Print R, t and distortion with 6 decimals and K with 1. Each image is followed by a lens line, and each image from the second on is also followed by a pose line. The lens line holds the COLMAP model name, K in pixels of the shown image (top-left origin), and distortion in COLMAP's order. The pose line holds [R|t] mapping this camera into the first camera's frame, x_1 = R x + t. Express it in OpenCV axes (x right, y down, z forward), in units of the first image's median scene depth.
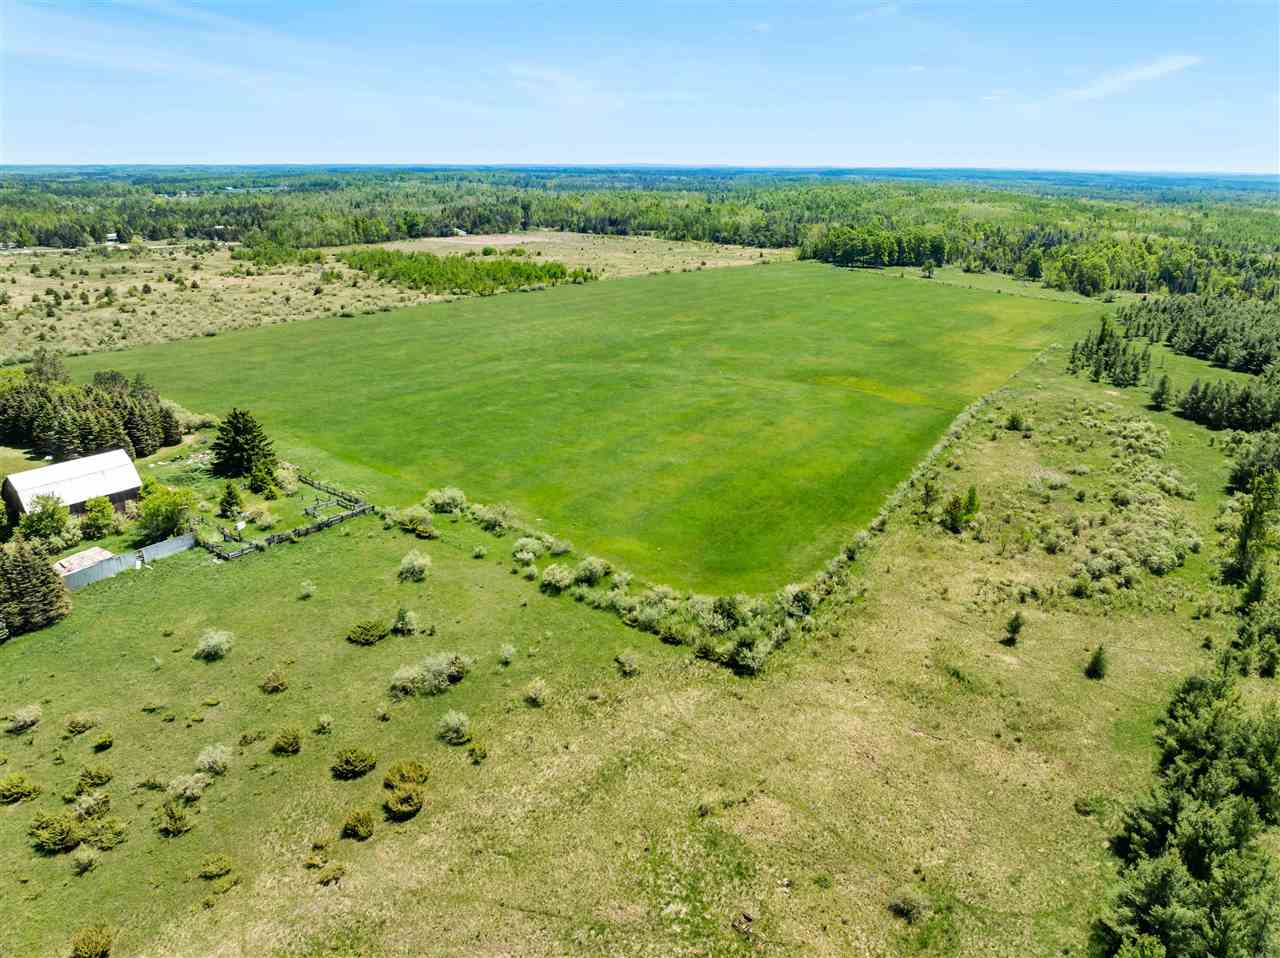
lens RADIAL K [[908.1, 0, 637.6], [0, 908.1, 463.5], [0, 0, 1]] dist [-0.033699, -0.002517]
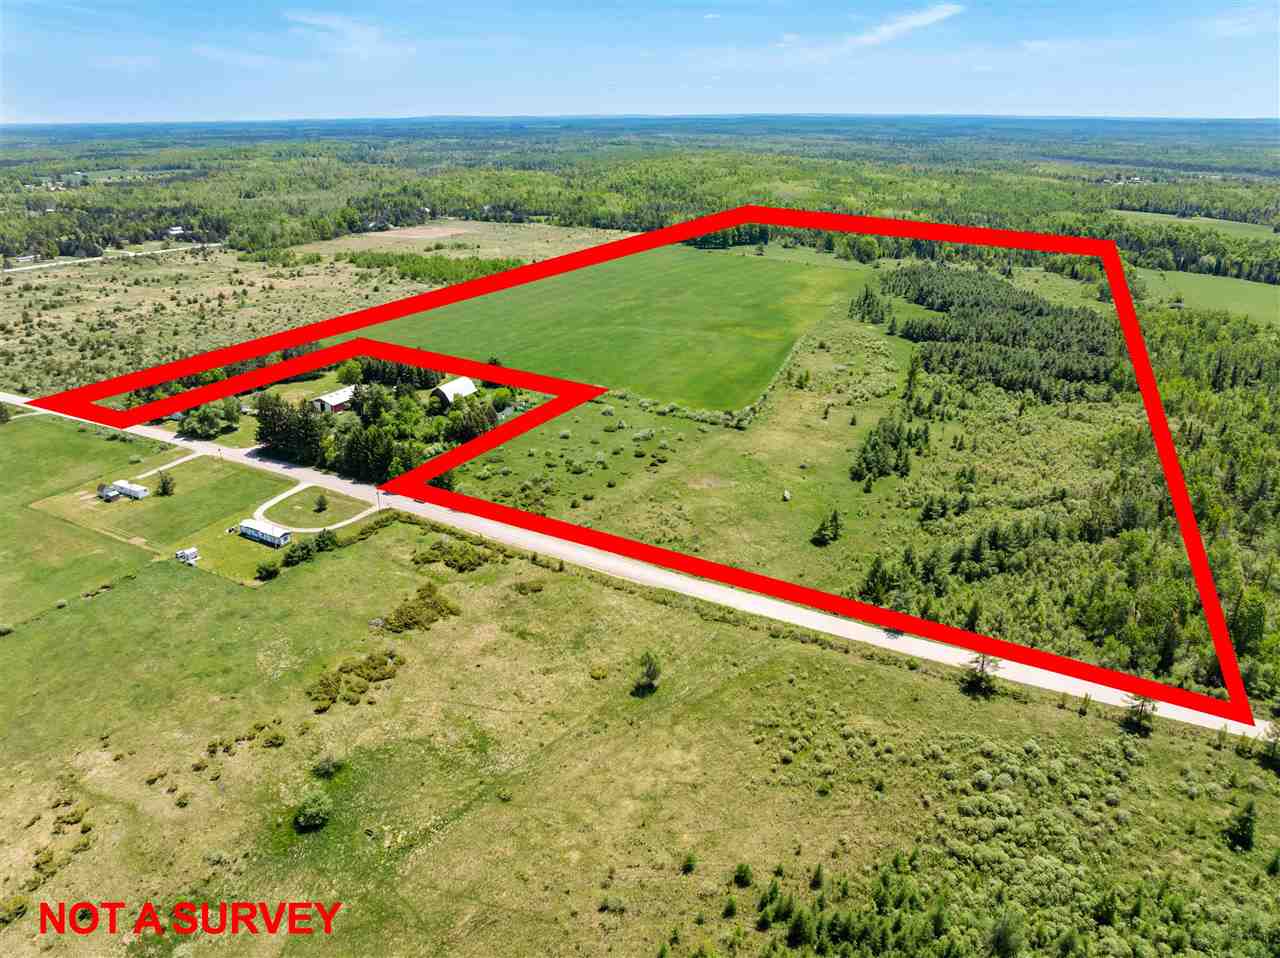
lens RADIAL K [[908.1, 0, 637.6], [0, 908.1, 463.5], [0, 0, 1]] dist [-0.033699, -0.002517]
pose [[0.979378, -0.083959, 0.183766, -0.279380], [0.074769, 0.995605, 0.056394, 0.053599], [-0.187693, -0.041491, 0.981351, -0.675267]]
